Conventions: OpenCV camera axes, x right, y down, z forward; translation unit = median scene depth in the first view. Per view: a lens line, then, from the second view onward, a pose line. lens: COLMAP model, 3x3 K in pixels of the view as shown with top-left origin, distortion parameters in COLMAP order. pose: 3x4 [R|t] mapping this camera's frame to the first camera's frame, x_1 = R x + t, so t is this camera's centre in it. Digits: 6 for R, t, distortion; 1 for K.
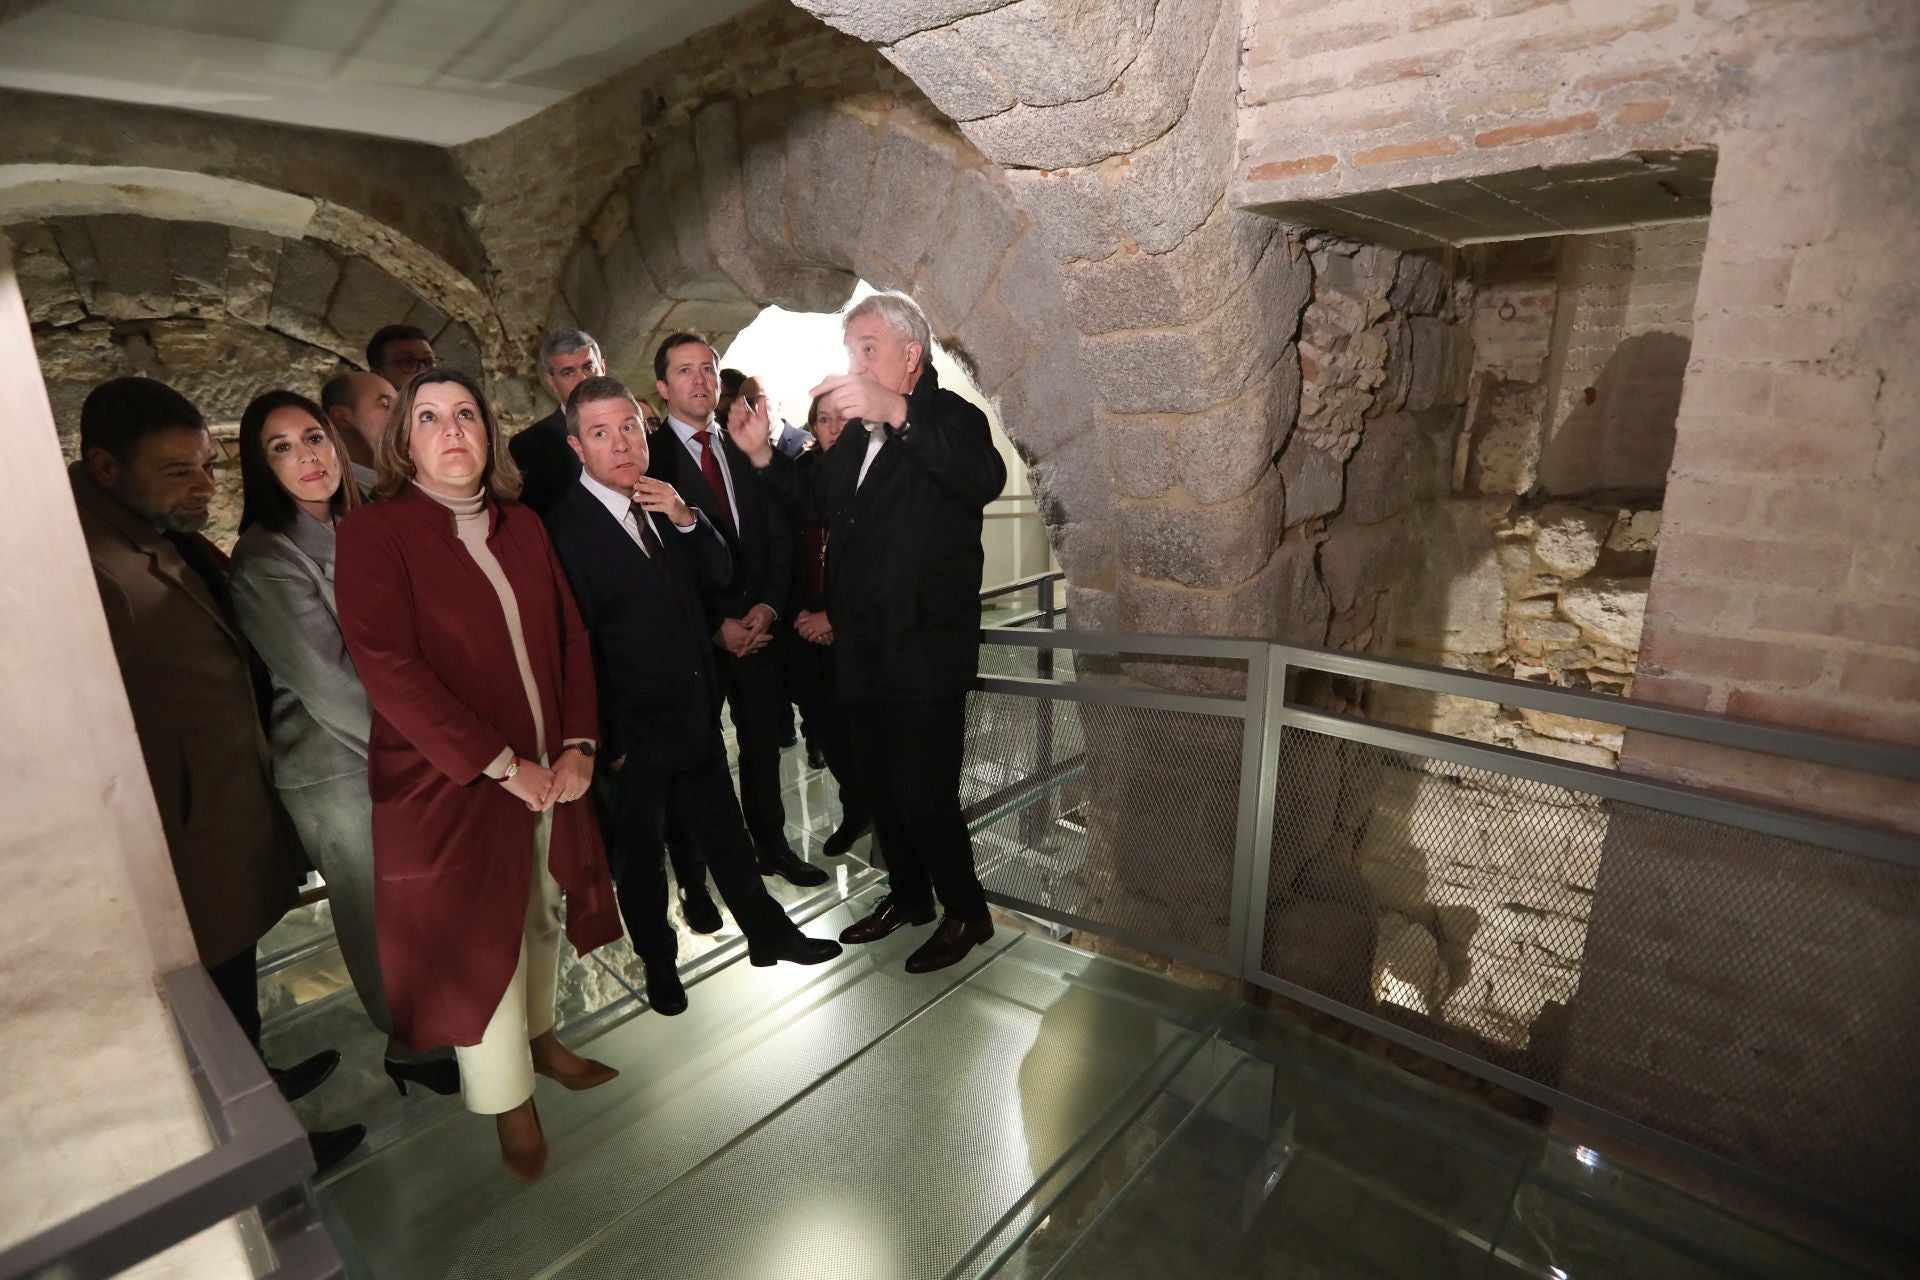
lens RADIAL K [[941.2, 0, 927.9], [0, 941.2, 640.8], [0, 0, 1]] dist [-0.044946, 0.017142]
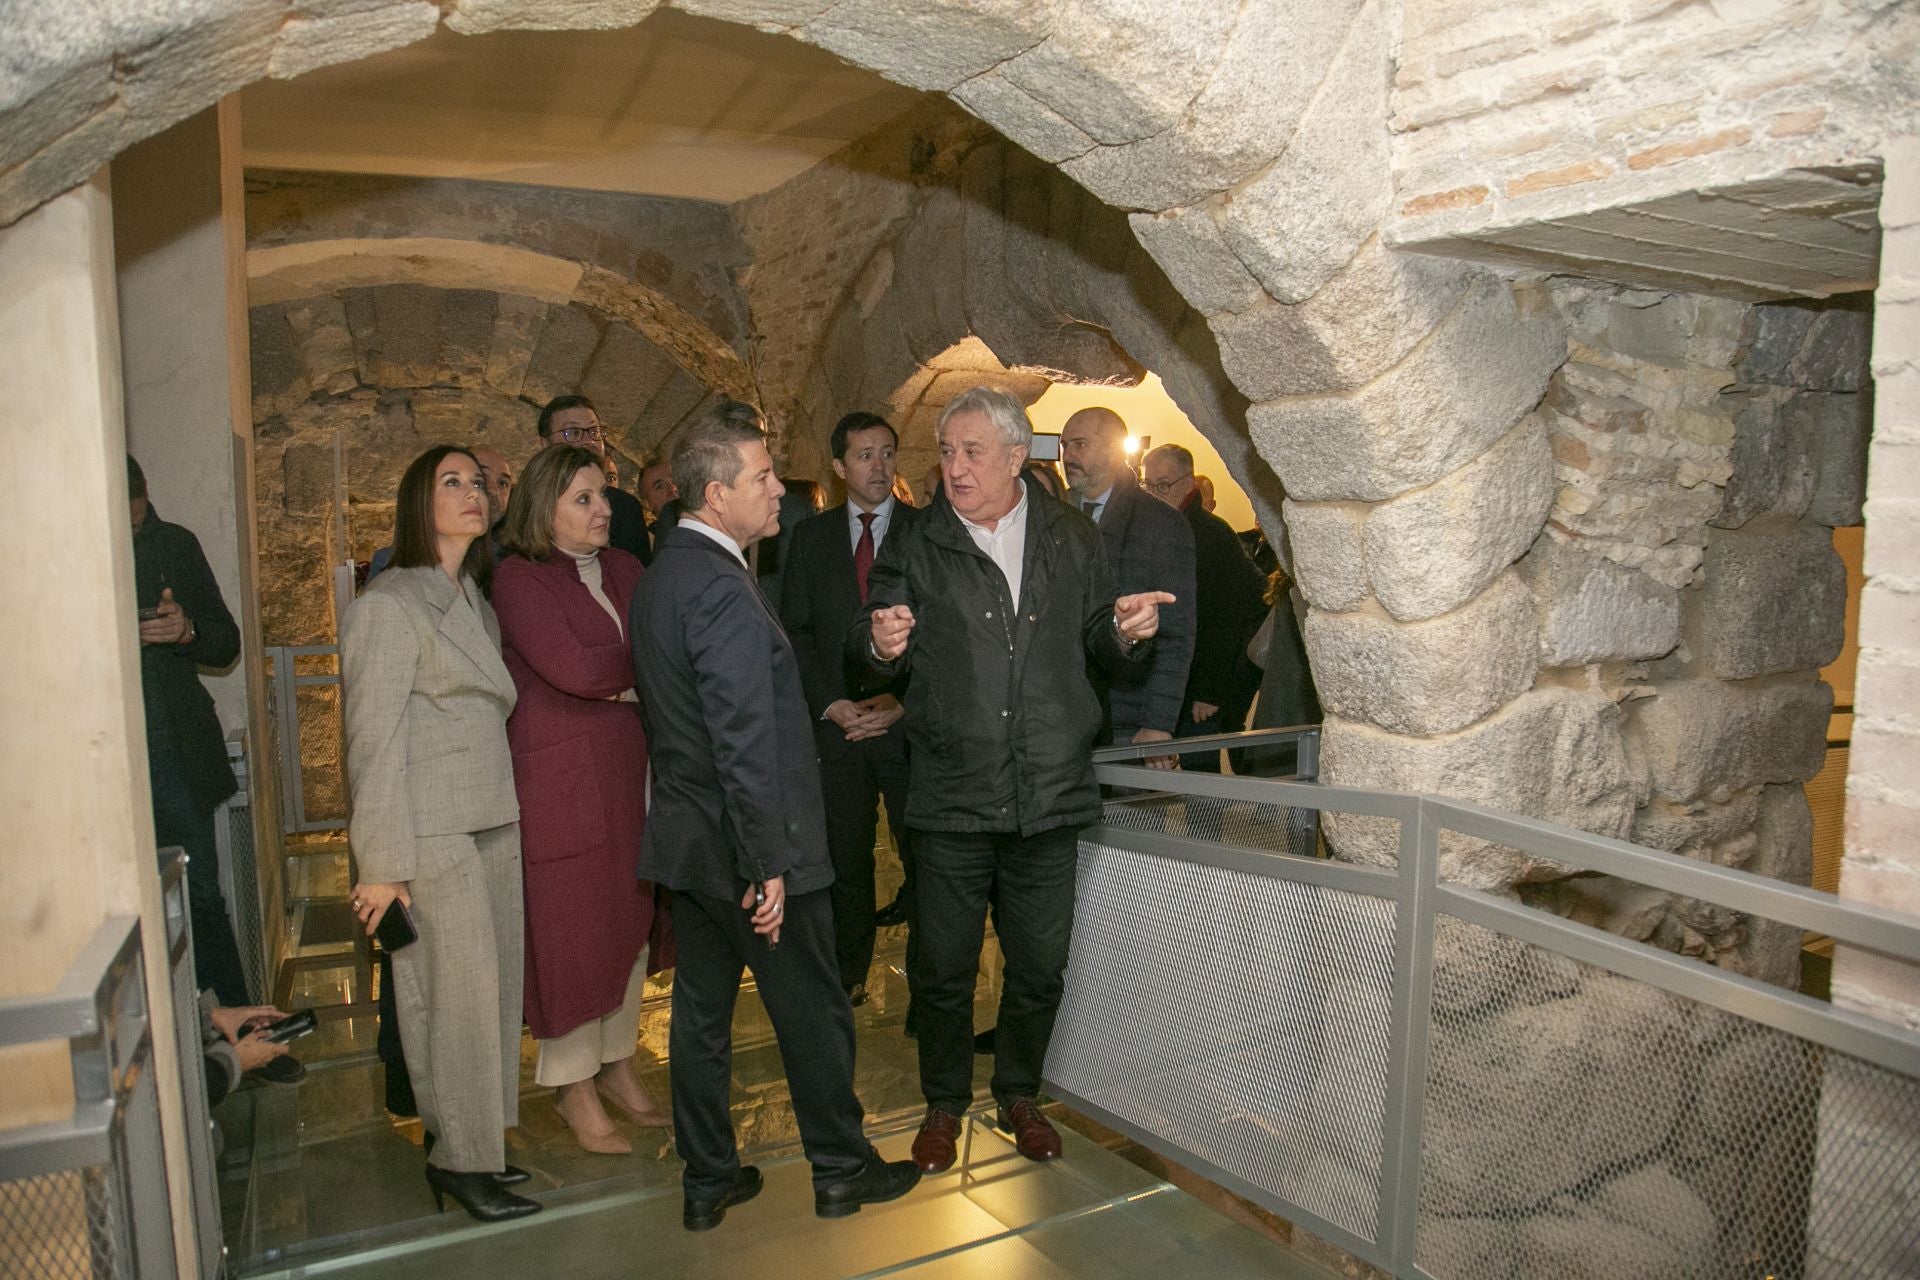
lens RADIAL K [[1327.0, 0, 960.0], [0, 1327.0, 640.0], [0, 0, 1]] dist [-0.129485, 0.074753]
pose [[0.946504, 0.066162, -0.315837, 0.298523], [-0.114252, 0.984064, -0.136250, 0.054841], [0.301790, 0.165046, 0.938980, -0.097232]]
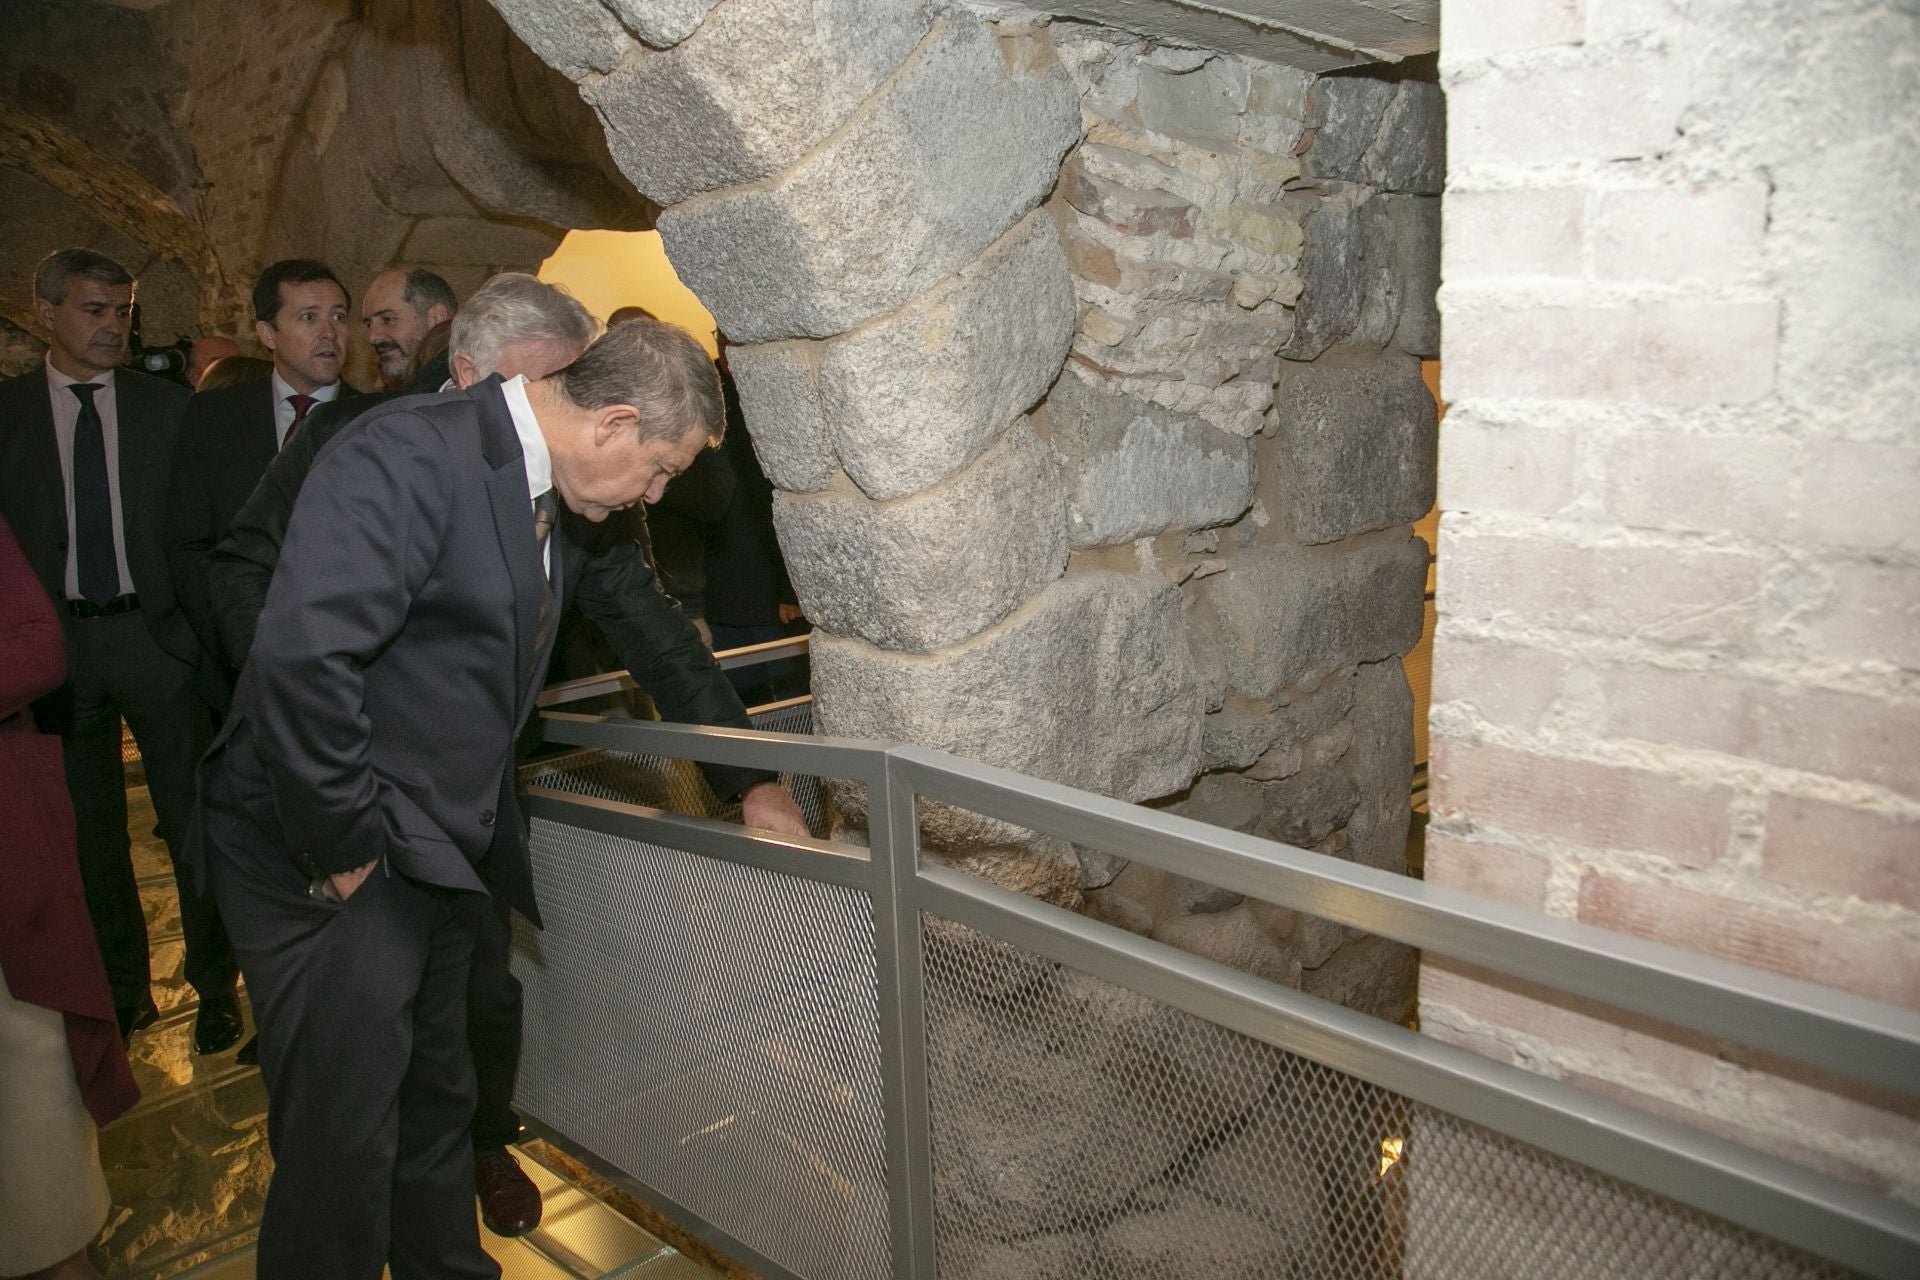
lens RADIAL K [[1380.2, 0, 960.5], [0, 1380.2, 650.9], [0, 0, 1]] dist [-0.120886, 0.089286]
pose [[0.998410, 0.008439, -0.055739, 0.398069], [-0.011761, 0.998157, -0.059539, -0.008495], [0.055133, 0.060100, 0.996669, 0.197770]]
